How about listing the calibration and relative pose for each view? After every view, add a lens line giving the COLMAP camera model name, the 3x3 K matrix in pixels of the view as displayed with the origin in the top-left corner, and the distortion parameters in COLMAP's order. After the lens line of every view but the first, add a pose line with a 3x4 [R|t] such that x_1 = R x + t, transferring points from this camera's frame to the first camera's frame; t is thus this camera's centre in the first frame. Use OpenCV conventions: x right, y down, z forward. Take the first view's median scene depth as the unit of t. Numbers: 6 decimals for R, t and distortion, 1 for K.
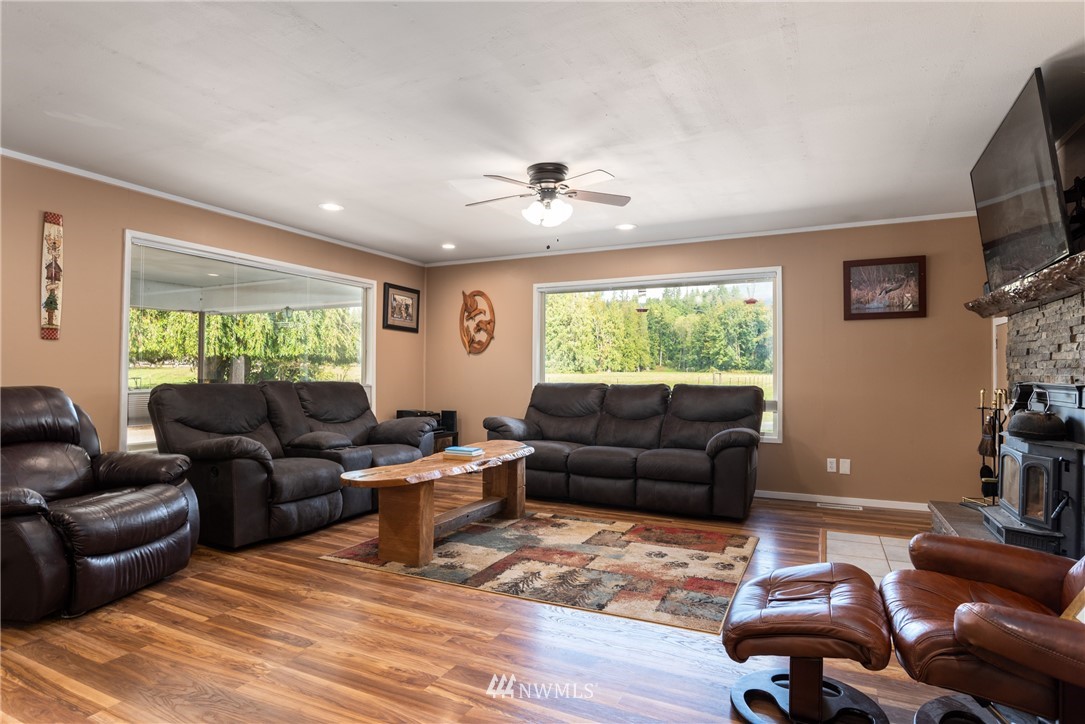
lens RADIAL K [[586.5, 0, 546.3], [0, 586.5, 361.6], [0, 0, 1]] dist [-0.032771, 0.010105]
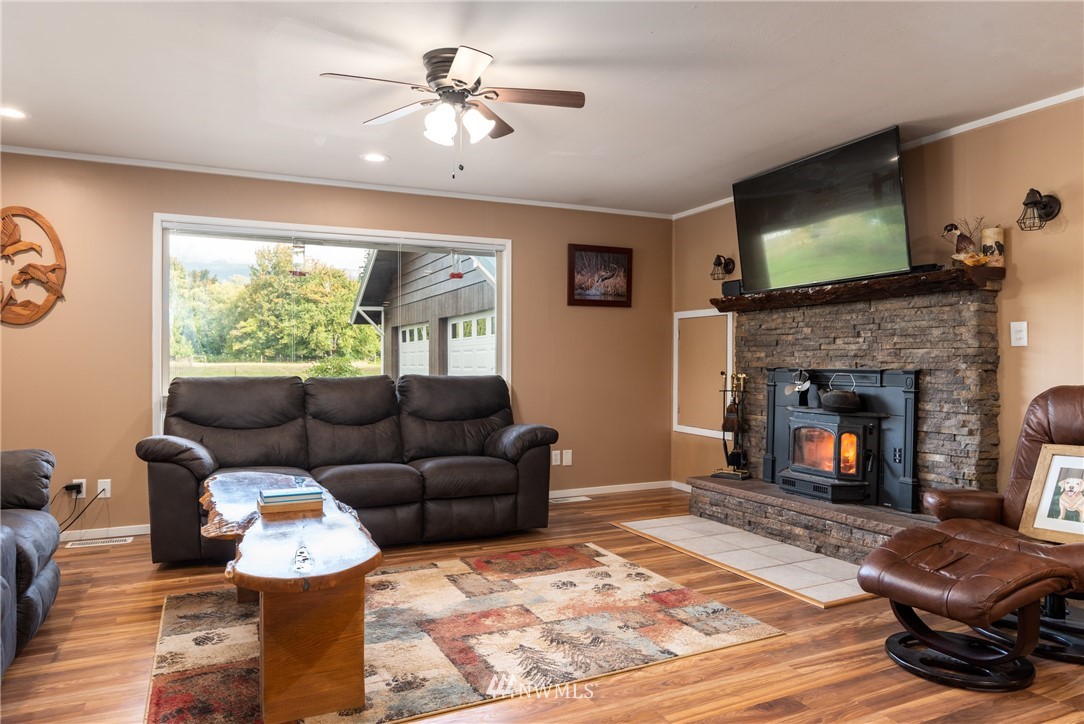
lens RADIAL K [[708.1, 0, 542.9], [0, 708.1, 364.9], [0, 0, 1]] dist [-0.029959, 0.015030]
pose [[0.623402, -0.005356, 0.781883, -0.580285], [-0.013210, 0.999762, 0.017381, 0.009511], [-0.781790, -0.021164, 0.623182, 0.412397]]
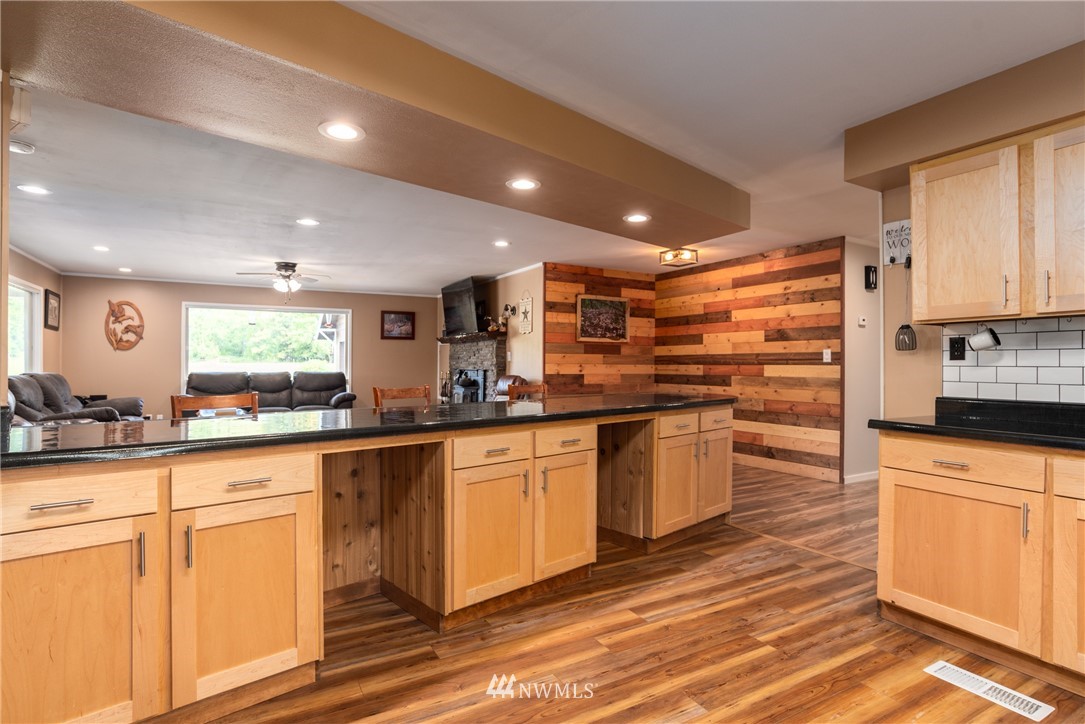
lens RADIAL K [[555.0, 0, 536.9], [0, 555.0, 362.6], [0, 0, 1]] dist [-0.021611, 0.000706]
pose [[0.575941, 0.001088, 0.817490, -1.056211], [-0.017726, 0.999781, 0.011158, -0.027811], [-0.817299, -0.020917, 0.575834, -0.797754]]
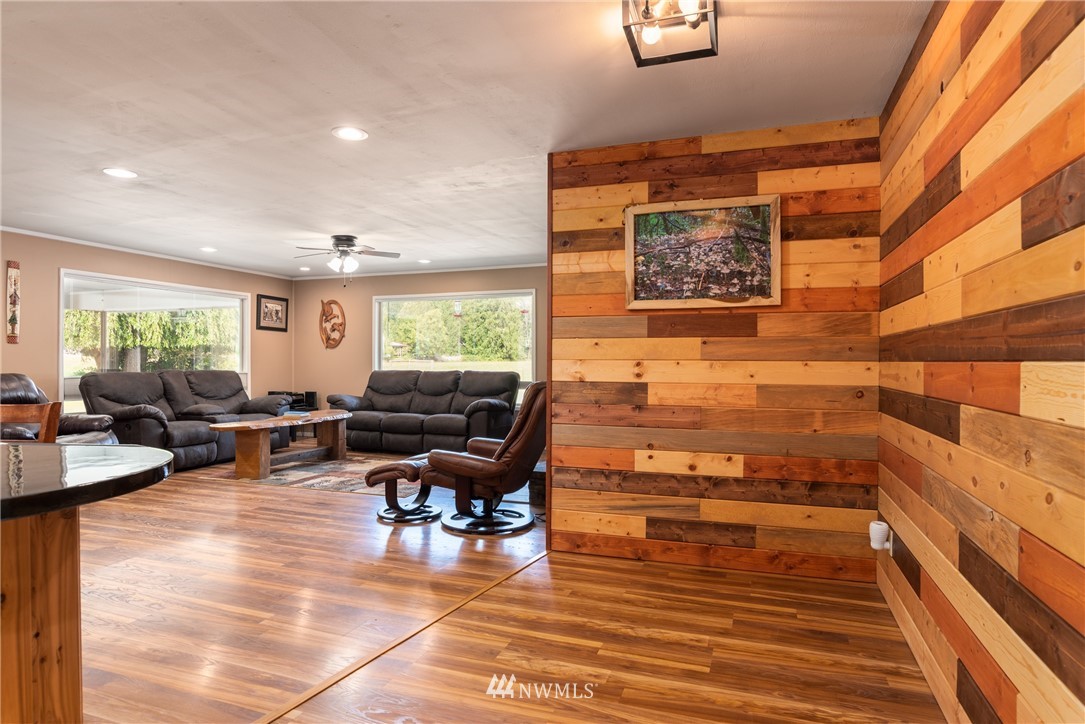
lens RADIAL K [[615.6, 0, 541.6], [0, 615.6, 361.7], [0, 0, 1]] dist [-0.019583, 0.004827]
pose [[0.994516, -0.003537, 0.104522, 0.368649], [0.001284, 0.999765, 0.021618, -0.022329], [-0.104574, -0.021365, 0.994288, -0.754250]]
